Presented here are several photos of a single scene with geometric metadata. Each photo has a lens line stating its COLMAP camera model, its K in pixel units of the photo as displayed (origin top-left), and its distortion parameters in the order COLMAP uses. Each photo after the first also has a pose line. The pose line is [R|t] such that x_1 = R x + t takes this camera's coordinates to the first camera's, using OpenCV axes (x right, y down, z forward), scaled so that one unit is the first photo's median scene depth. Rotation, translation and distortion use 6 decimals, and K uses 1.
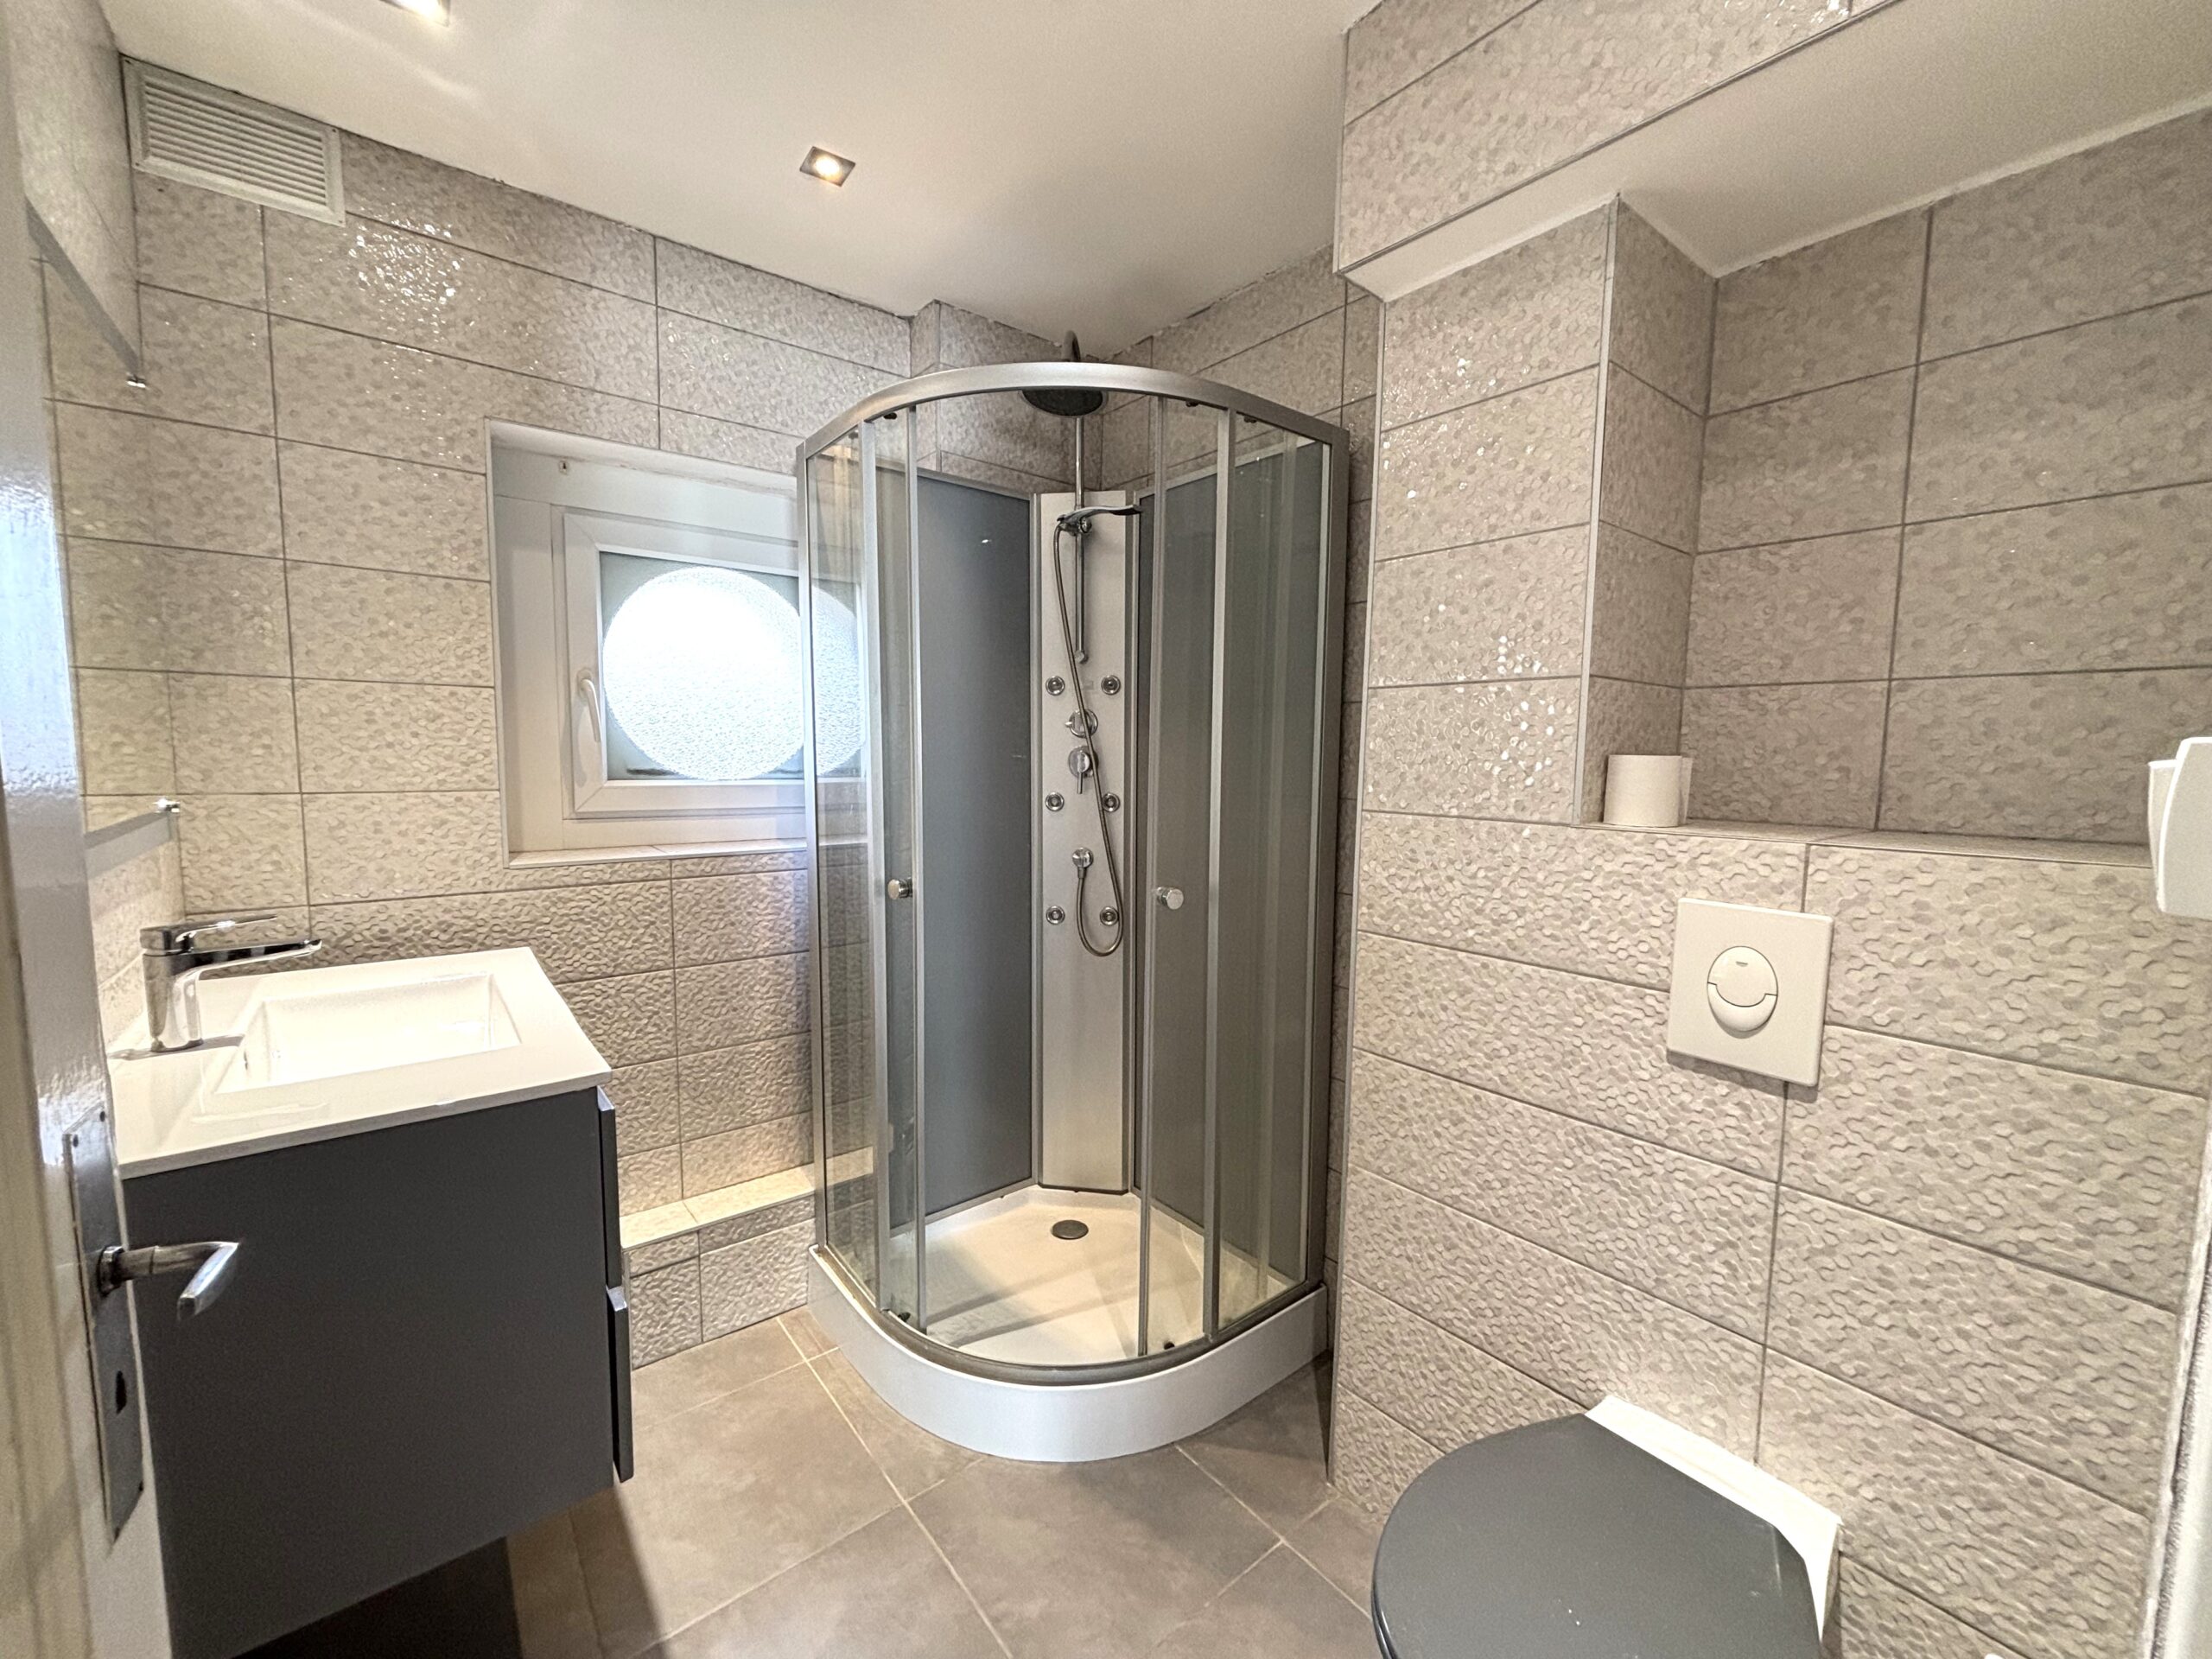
lens RADIAL K [[889.7, 0, 1106.0], [0, 889.7, 829.5], [0, 0, 1]] dist [0.000990, 0.000137]
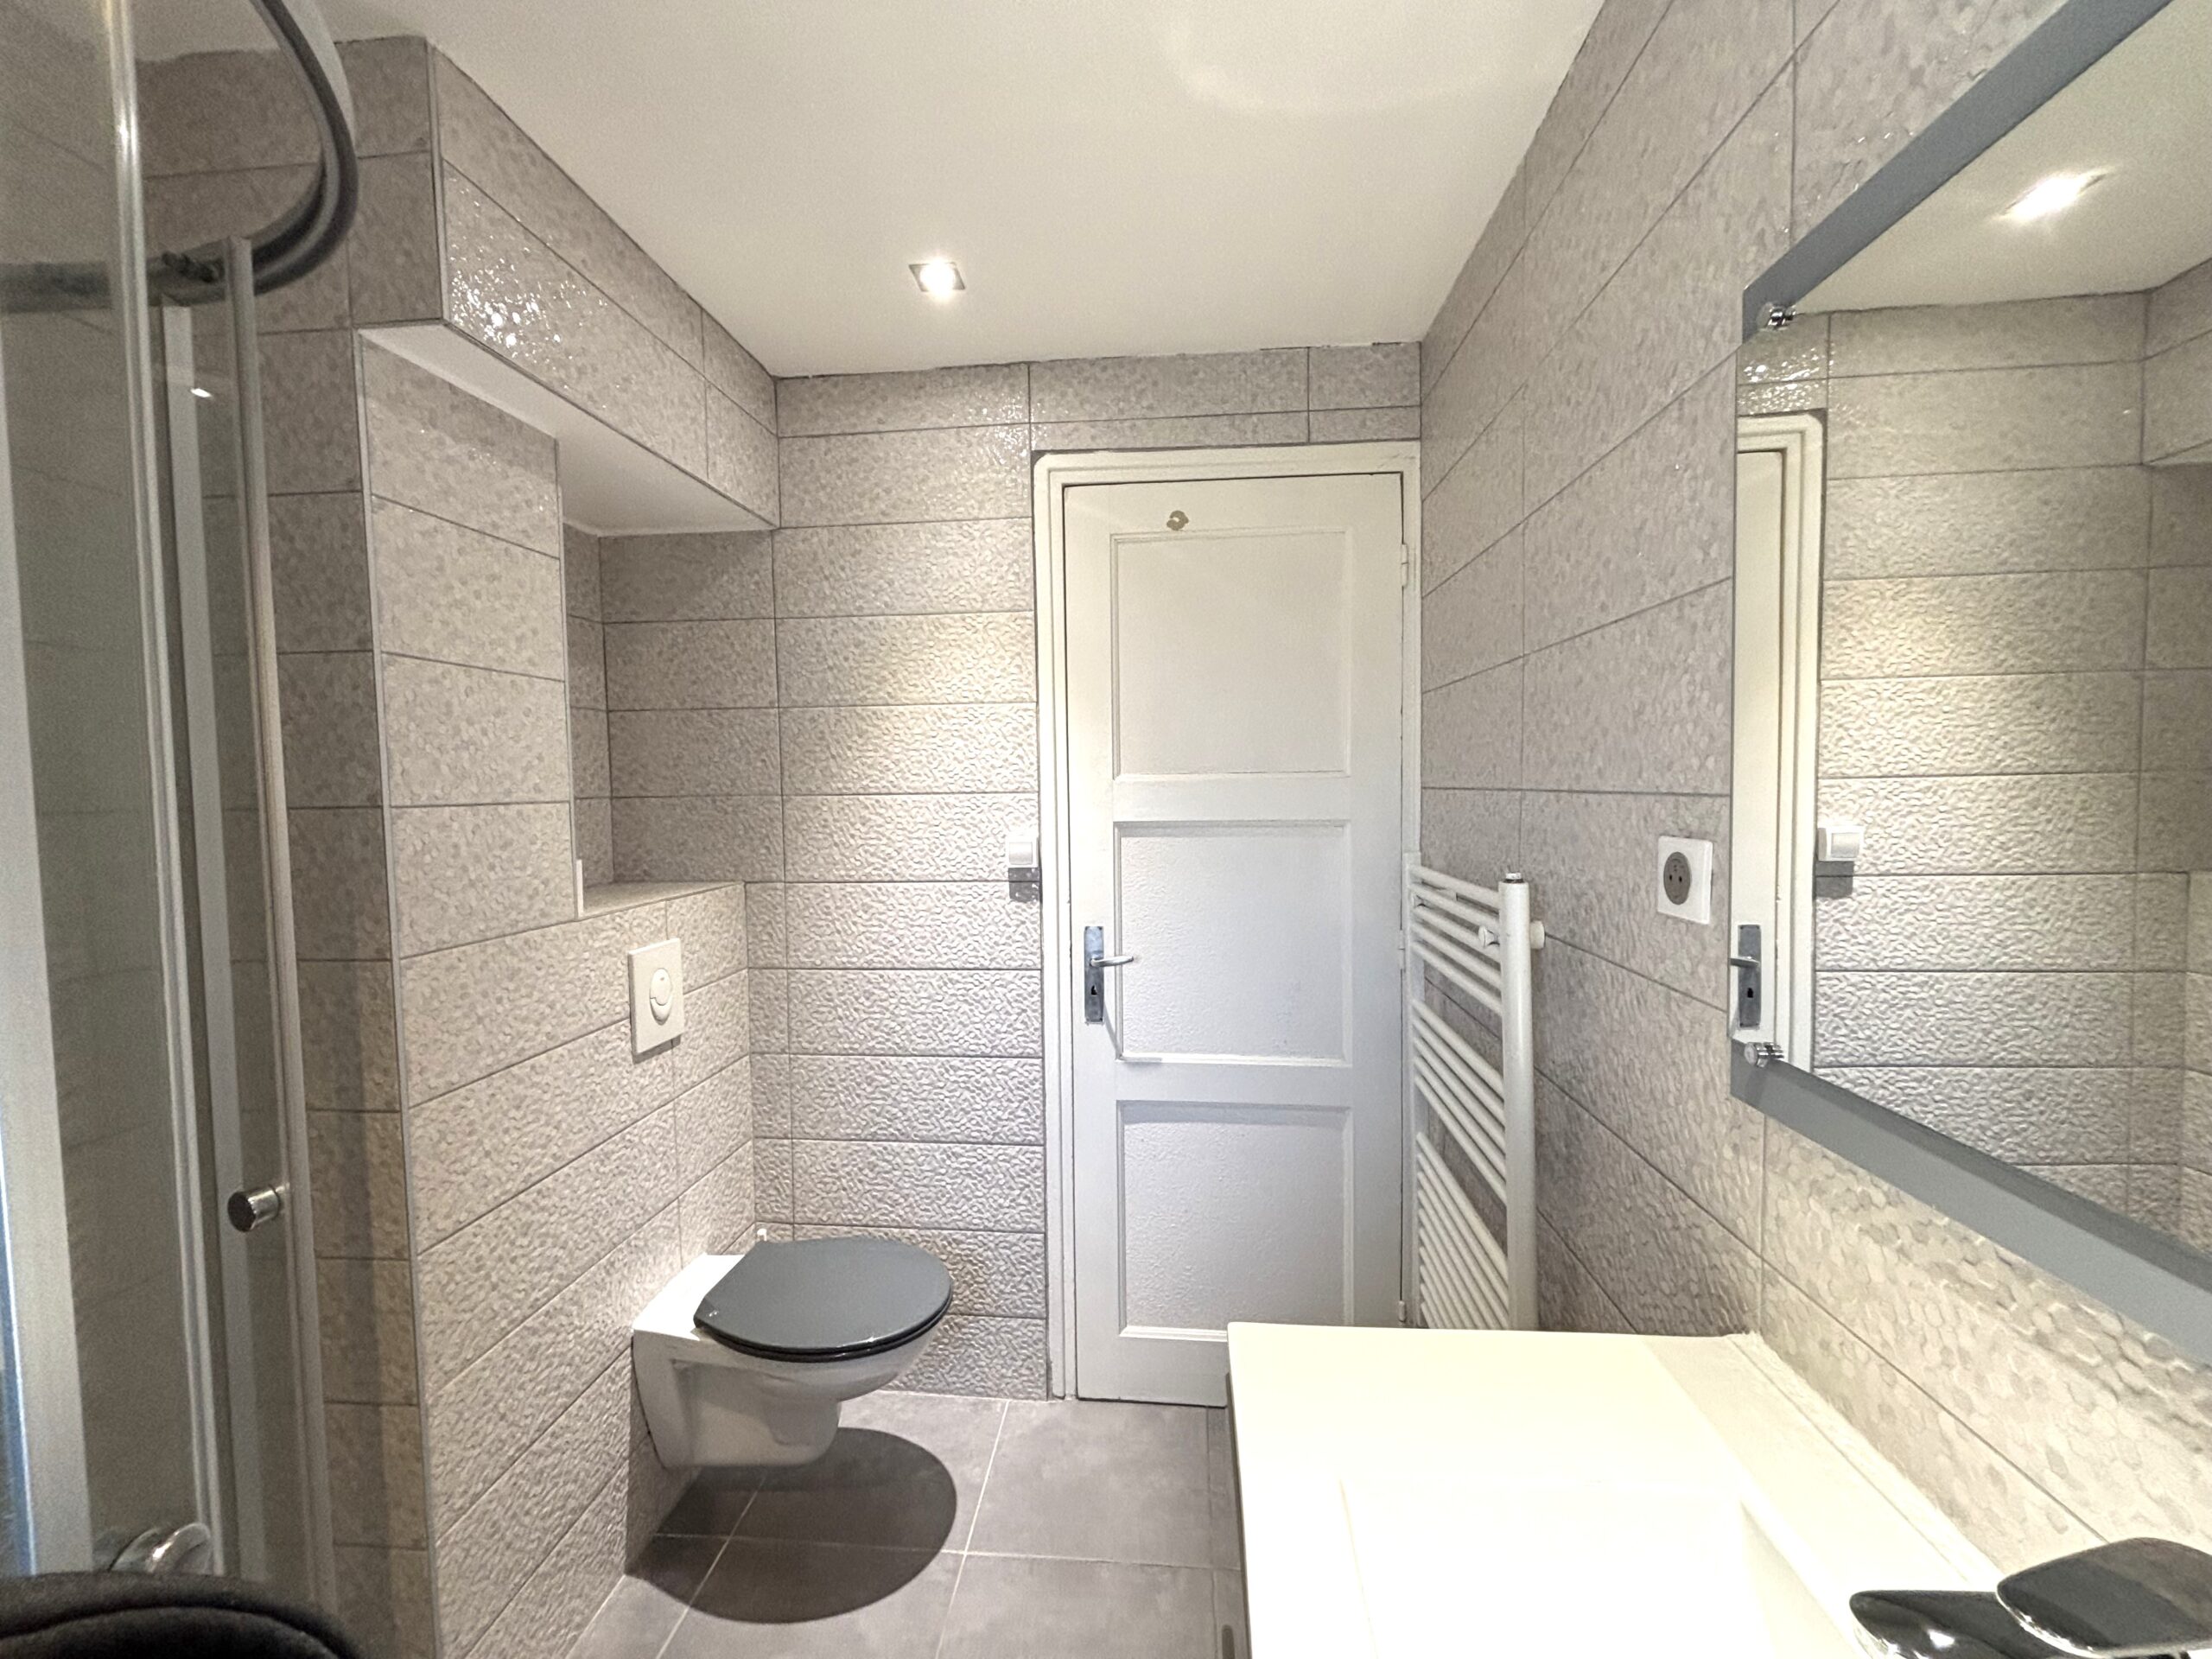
lens RADIAL K [[889.7, 0, 1106.0], [0, 889.7, 829.5], [0, 0, 1]] dist [0.000990, 0.000137]
pose [[-0.719258, -0.039749, 0.693605, -0.916948], [0.064109, 0.990305, 0.123232, -0.248805], [-0.691779, 0.133102, -0.709737, 1.427239]]
